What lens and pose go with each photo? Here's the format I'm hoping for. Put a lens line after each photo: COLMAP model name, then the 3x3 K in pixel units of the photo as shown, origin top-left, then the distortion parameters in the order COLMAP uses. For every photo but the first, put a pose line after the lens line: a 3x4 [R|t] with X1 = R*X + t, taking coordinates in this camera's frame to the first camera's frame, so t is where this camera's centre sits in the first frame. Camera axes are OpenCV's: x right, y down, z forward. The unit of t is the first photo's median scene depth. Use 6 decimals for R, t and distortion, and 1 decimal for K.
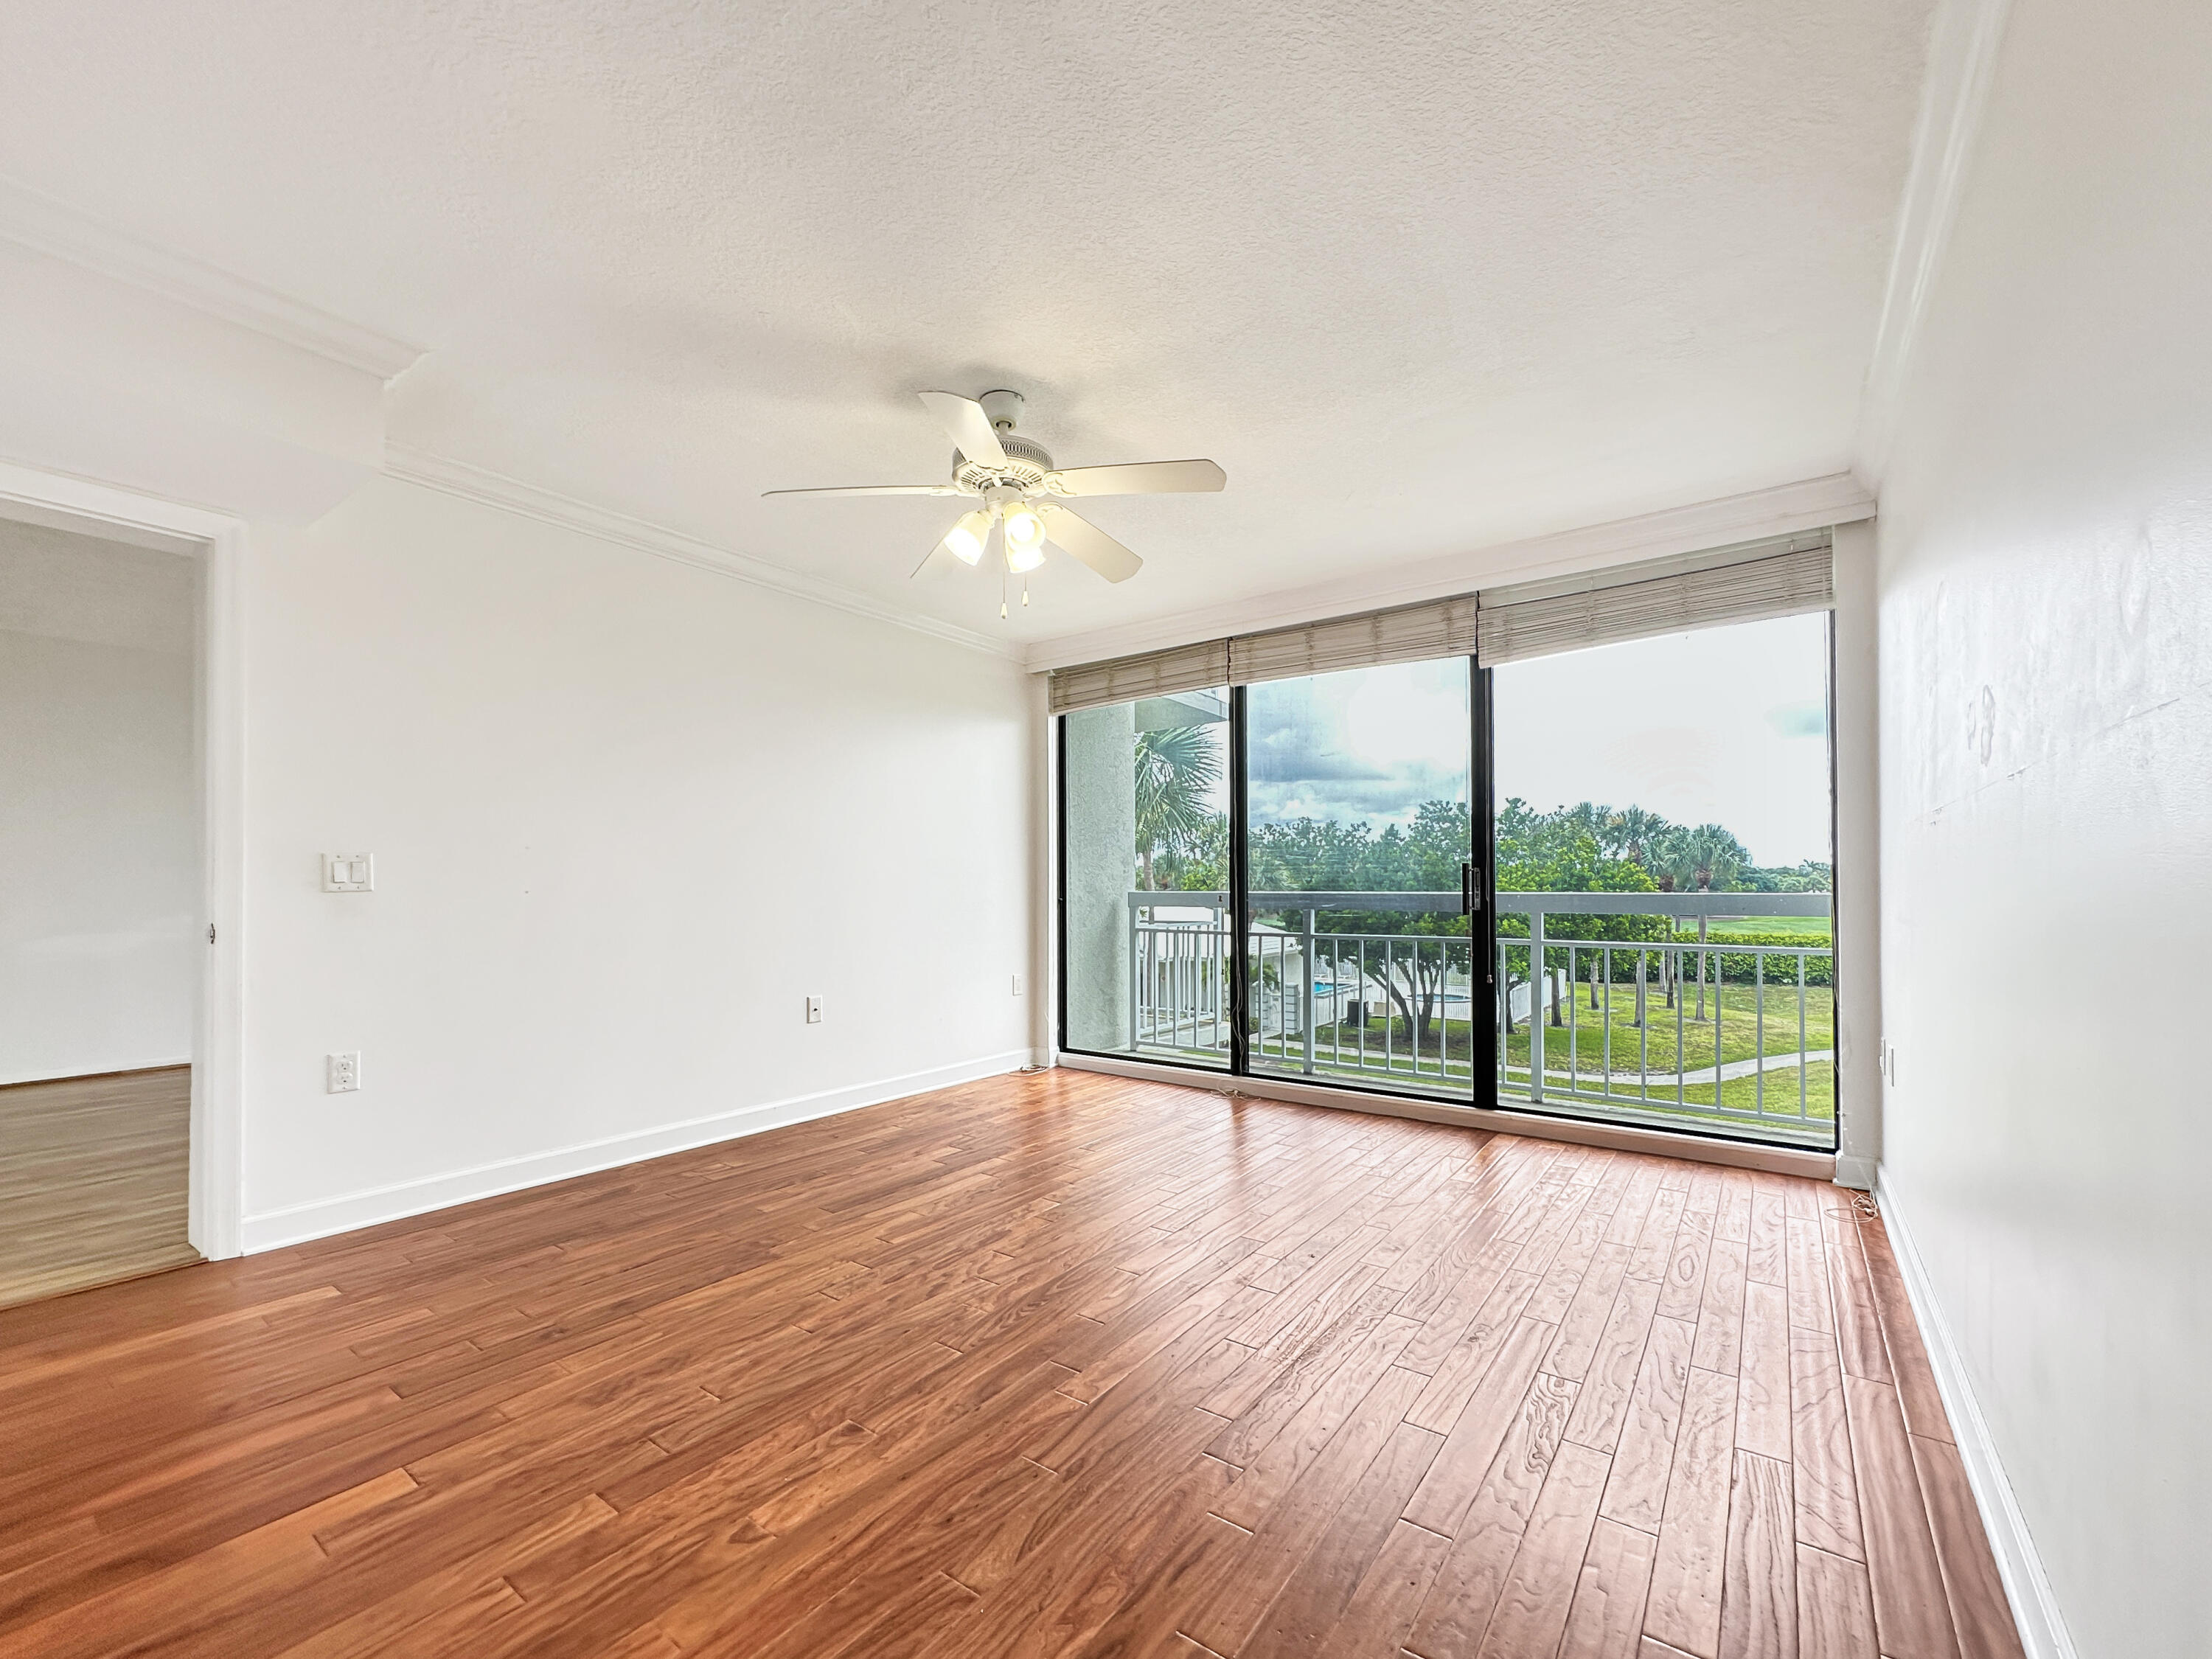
lens RADIAL K [[919.7, 0, 1104.7], [0, 919.7, 830.0], [0, 0, 1]] dist [-0.007962, 0.000945]
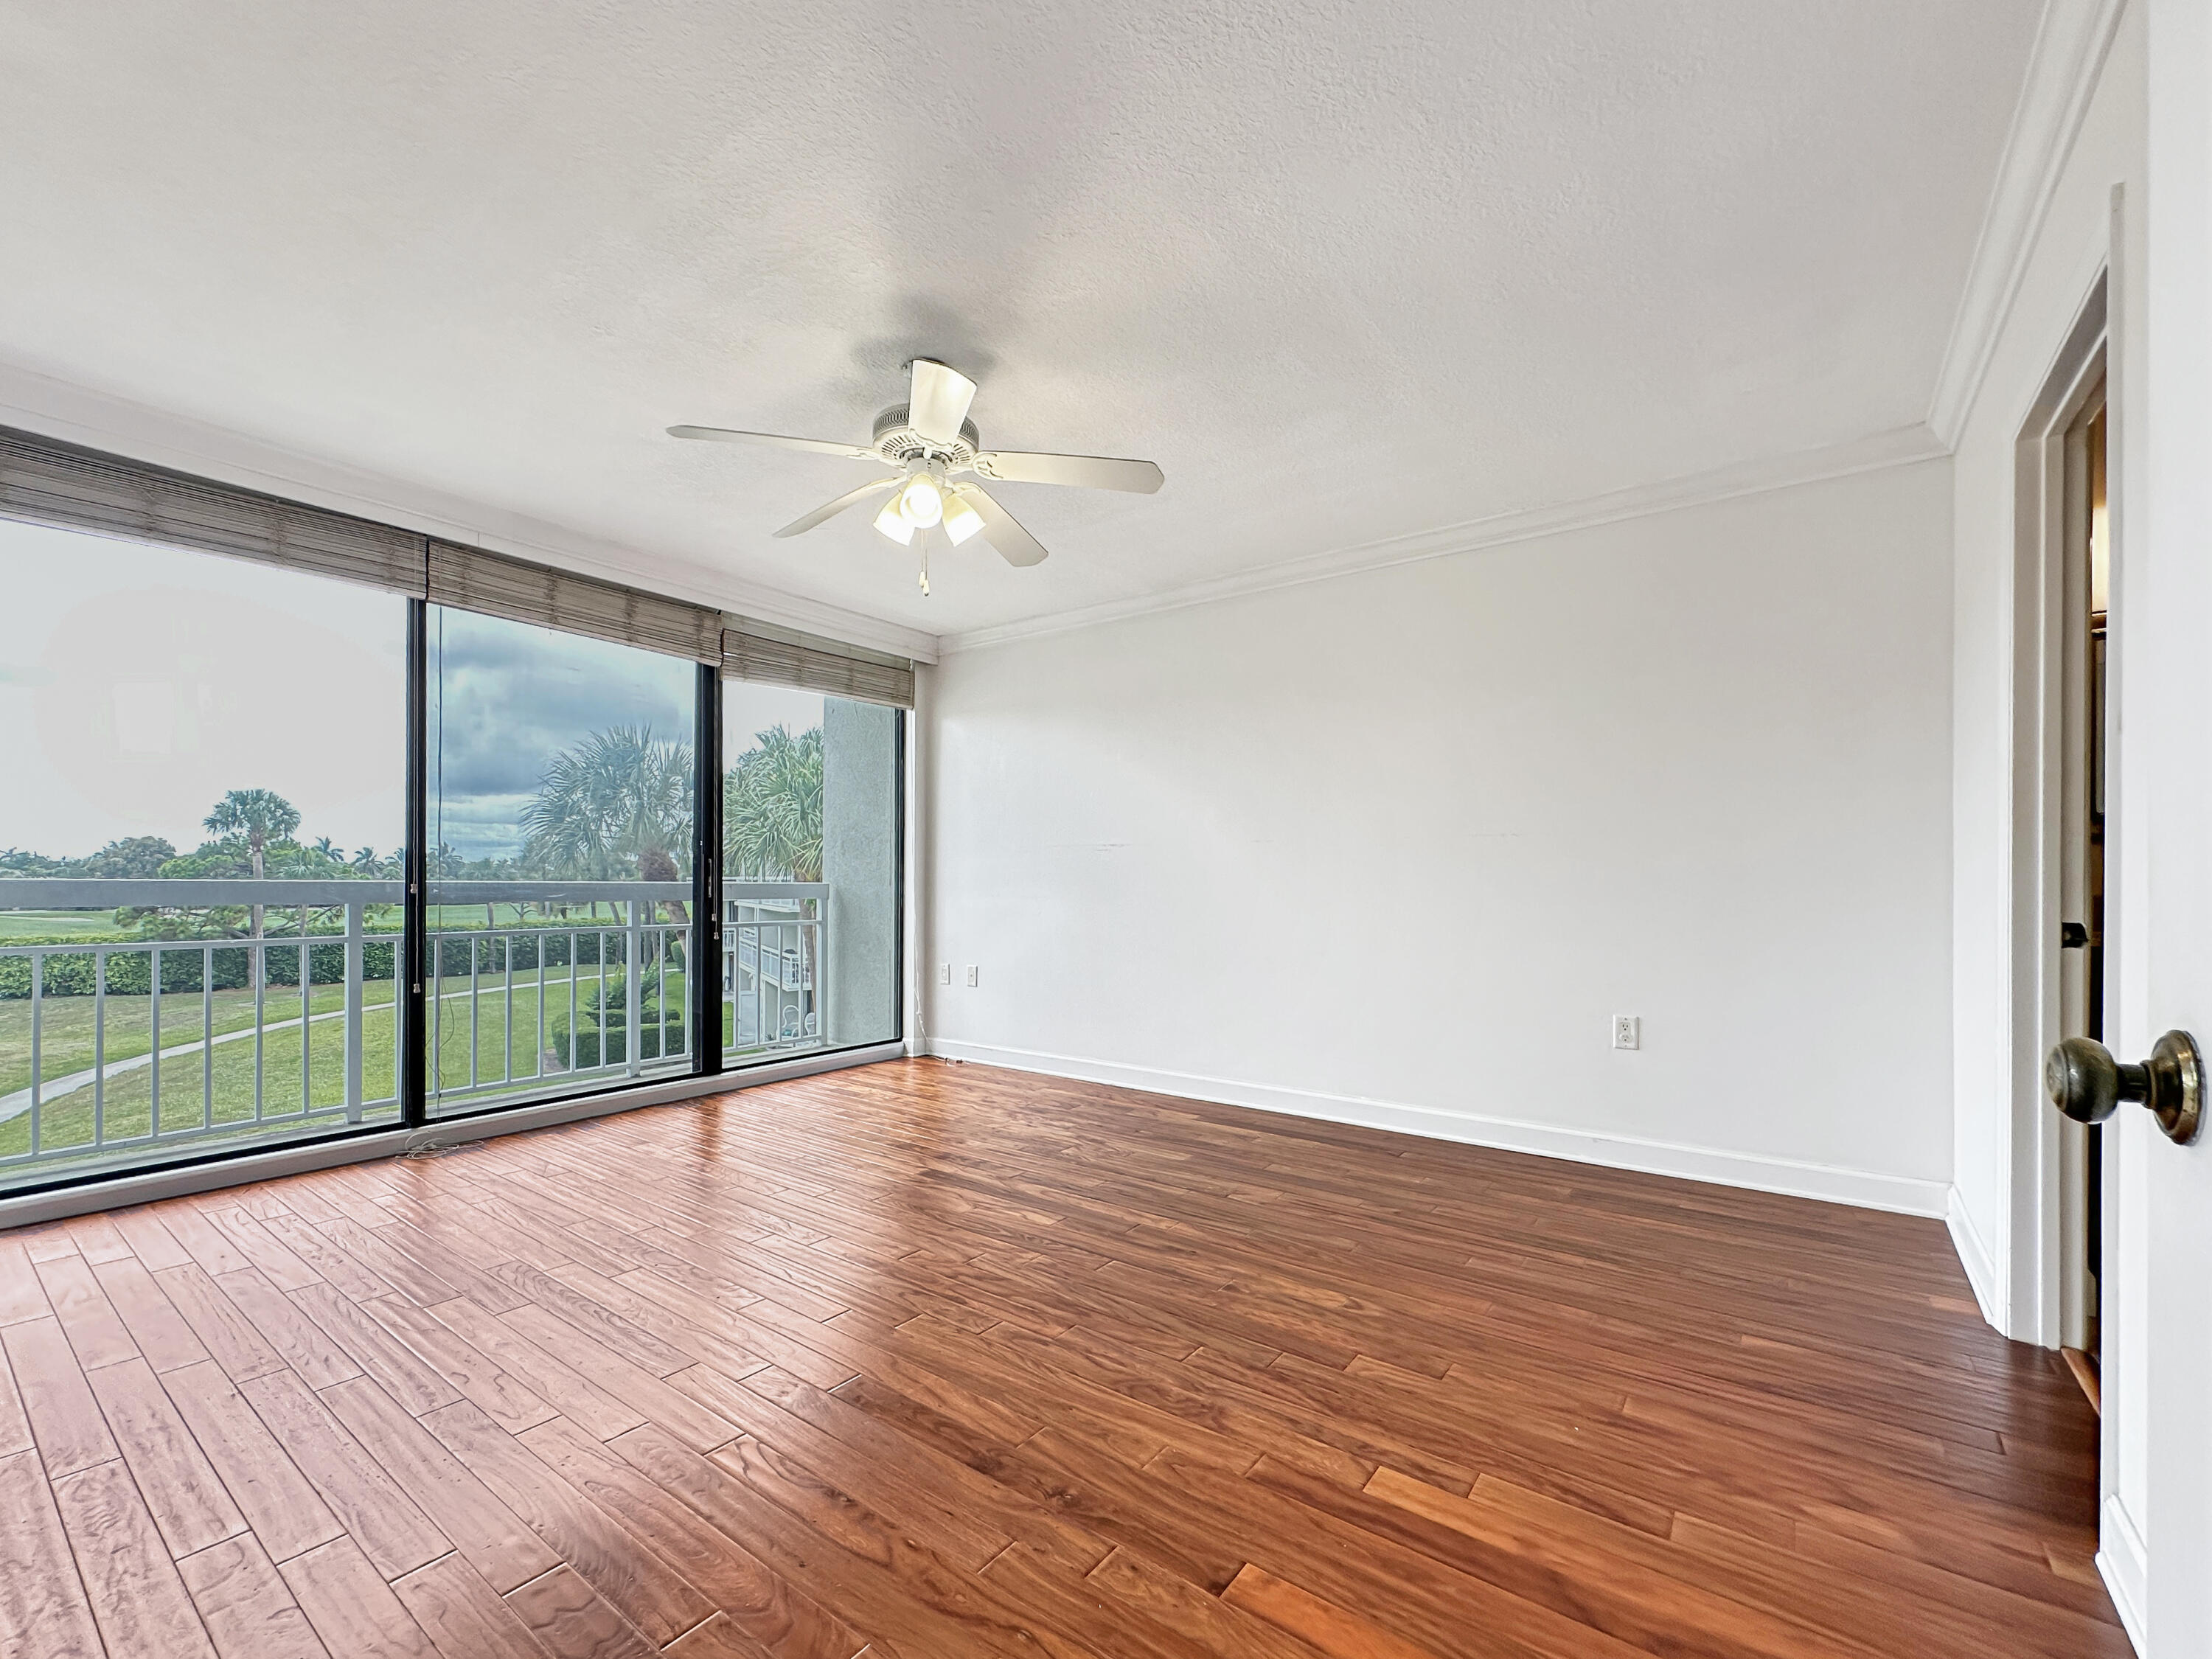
lens RADIAL K [[919.7, 0, 1106.3], [0, 919.7, 836.2], [0, 0, 1]] dist [-0.007962, 0.000945]
pose [[0.001278, 0.051367, 0.998679, -0.832145], [-0.069065, 0.996300, -0.051156, 0.043297], [-0.997611, -0.068908, 0.004821, 0.620743]]
